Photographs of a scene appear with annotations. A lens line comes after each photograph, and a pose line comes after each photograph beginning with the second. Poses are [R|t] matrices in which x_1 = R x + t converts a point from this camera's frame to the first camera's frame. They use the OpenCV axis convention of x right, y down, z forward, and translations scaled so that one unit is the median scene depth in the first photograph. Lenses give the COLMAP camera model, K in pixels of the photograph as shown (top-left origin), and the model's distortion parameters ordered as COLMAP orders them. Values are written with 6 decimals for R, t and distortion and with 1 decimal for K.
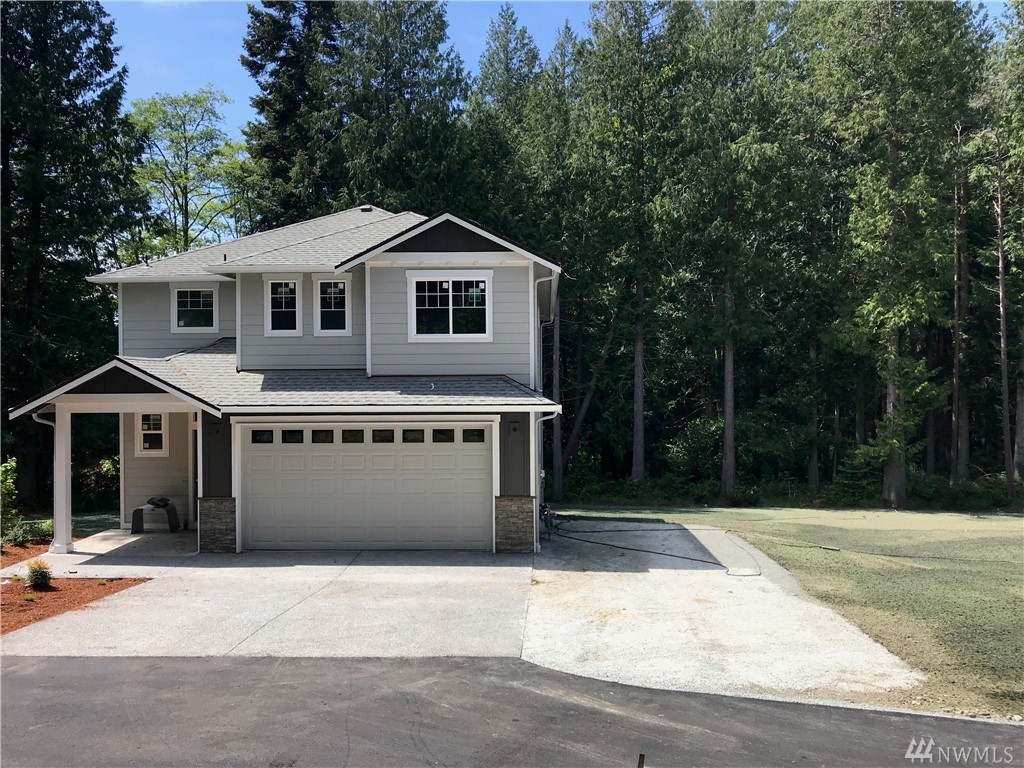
lens RADIAL K [[838.7, 0, 512.0], [0, 838.7, 384.0], [0, 0, 1]] dist [0.080412, -0.147851]
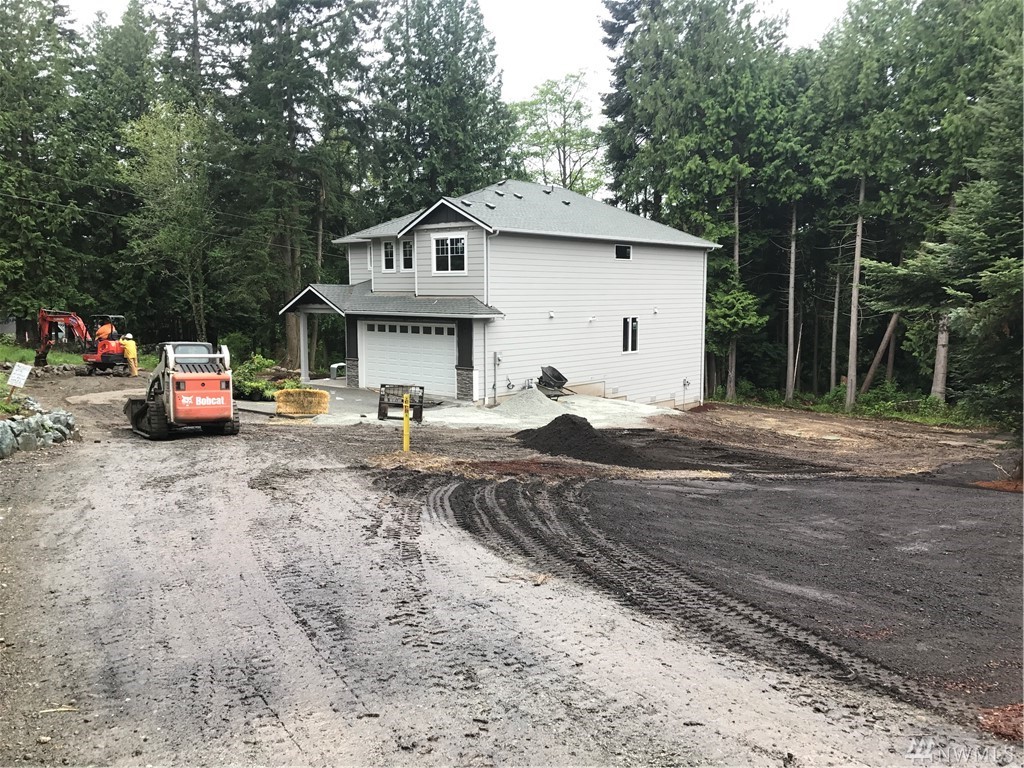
lens RADIAL K [[849.9, 0, 526.7], [0, 849.9, 386.7], [0, 0, 1]] dist [-0.018159, -0.006535]
pose [[0.788527, 0.076286, -0.610250, 1.108129], [-0.012237, 0.994027, 0.108448, -0.015128], [0.614878, -0.078046, 0.784751, -0.261343]]
